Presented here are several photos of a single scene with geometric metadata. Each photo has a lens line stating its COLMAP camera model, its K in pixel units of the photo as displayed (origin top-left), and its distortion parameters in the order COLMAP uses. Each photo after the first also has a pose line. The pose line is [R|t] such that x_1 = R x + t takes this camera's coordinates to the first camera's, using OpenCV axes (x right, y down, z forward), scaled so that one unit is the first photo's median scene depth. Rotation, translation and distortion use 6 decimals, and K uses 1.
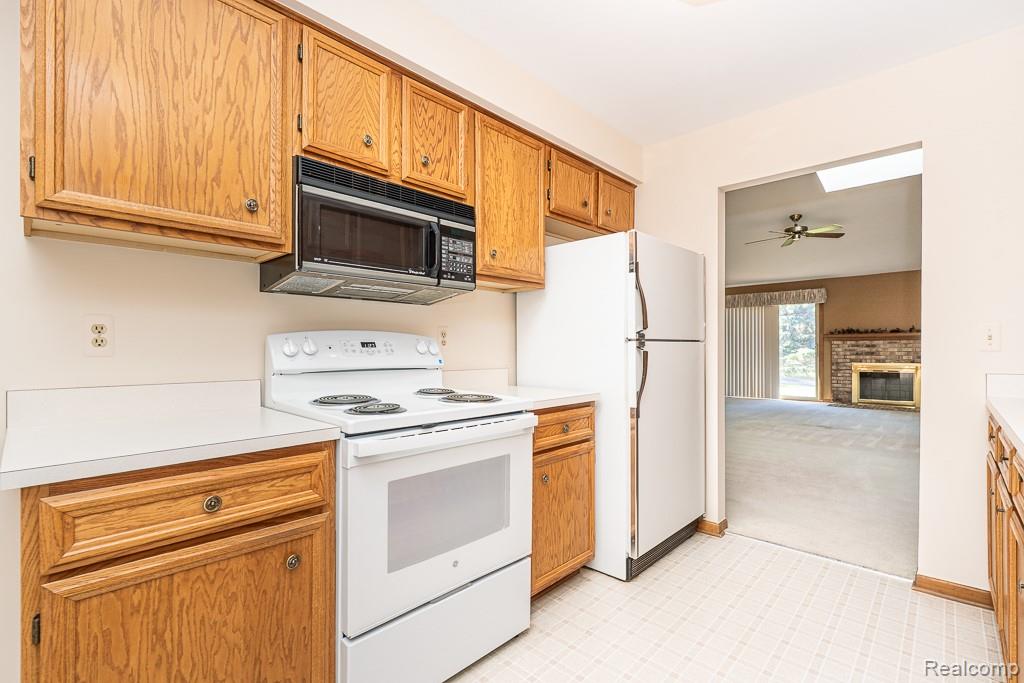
lens RADIAL K [[472.6, 0, 505.1], [0, 472.6, 351.5], [0, 0, 1]] dist [-0.005217, -0.000357]
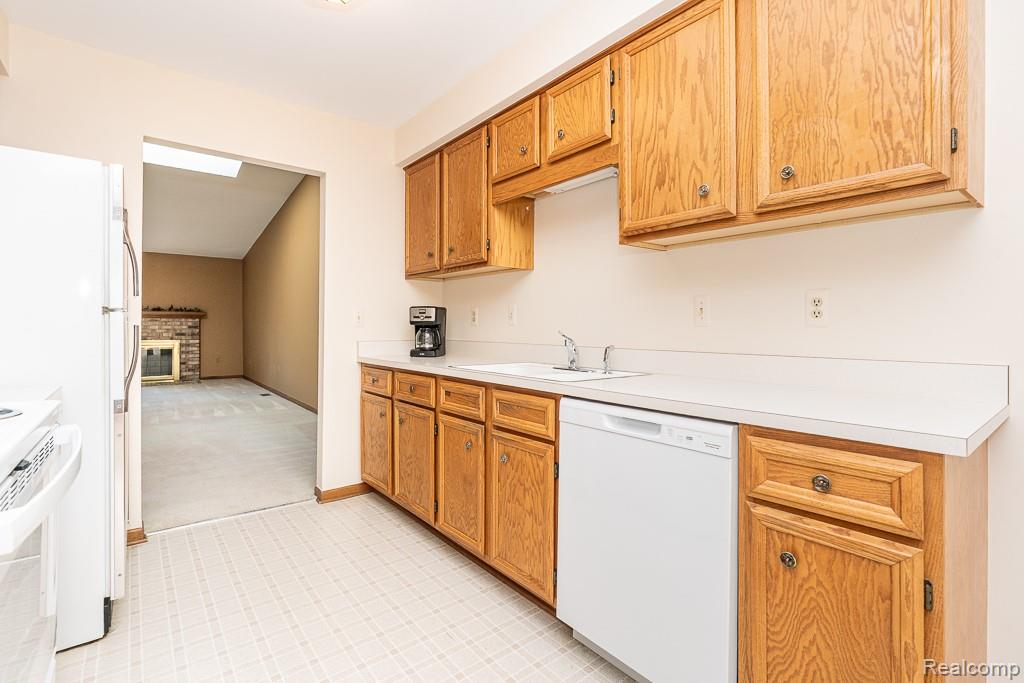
lens RADIAL K [[472.6, 0, 519.5], [0, 472.6, 327.8], [0, 0, 1]] dist [-0.005217, -0.000357]
pose [[0.117794, 0.001261, 0.993037, -0.438508], [0.003443, 0.999993, -0.001678, 0.008038], [-0.993032, 0.003617, 0.117789, 0.297096]]
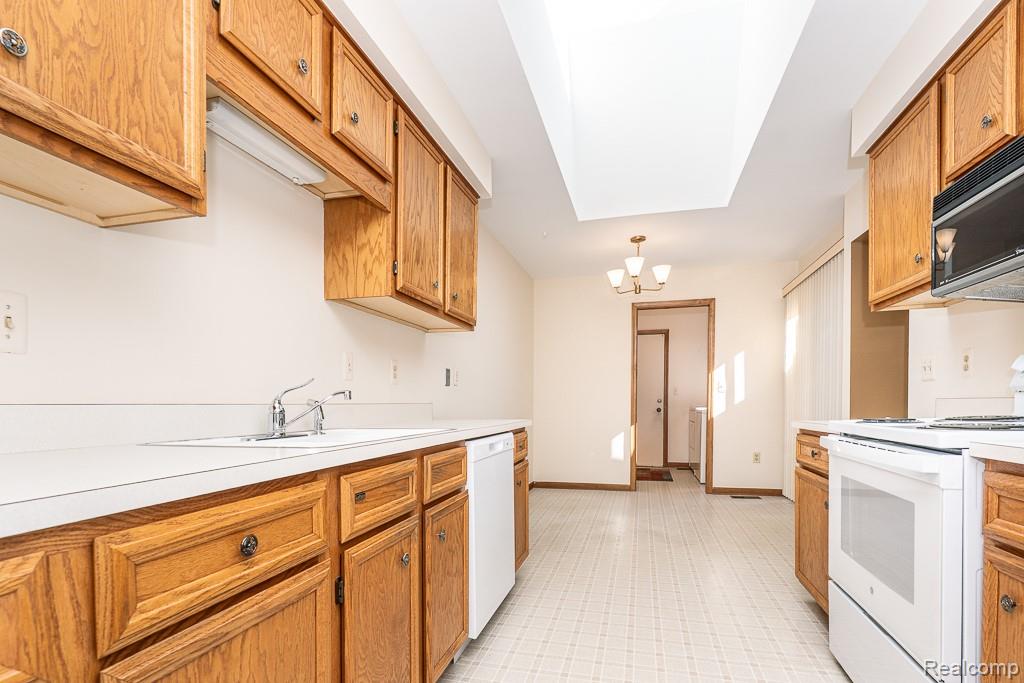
lens RADIAL K [[472.6, 0, 507.5], [0, 472.6, 417.1], [0, 0, 1]] dist [-0.005217, -0.000357]
pose [[-0.883782, 0.022756, -0.467346, 0.771256], [0.004832, 0.999207, 0.039516, 0.048746], [0.467875, 0.032665, -0.883191, 1.169793]]
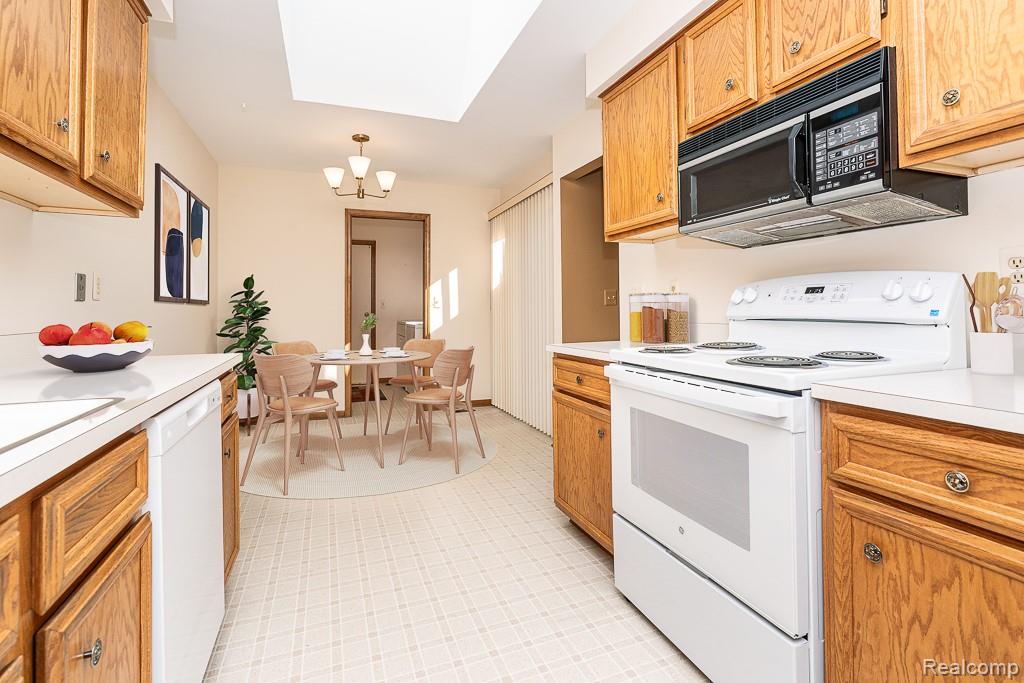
lens RADIAL K [[472.6, 0, 503.9], [0, 472.6, 307.6], [0, 0, 1]] dist [-0.005217, -0.000357]
pose [[-0.440386, 0.000661, -0.897808, 0.684337], [0.001335, 0.999999, 0.000082, 0.014843], [0.897808, -0.001162, -0.440386, 0.864823]]
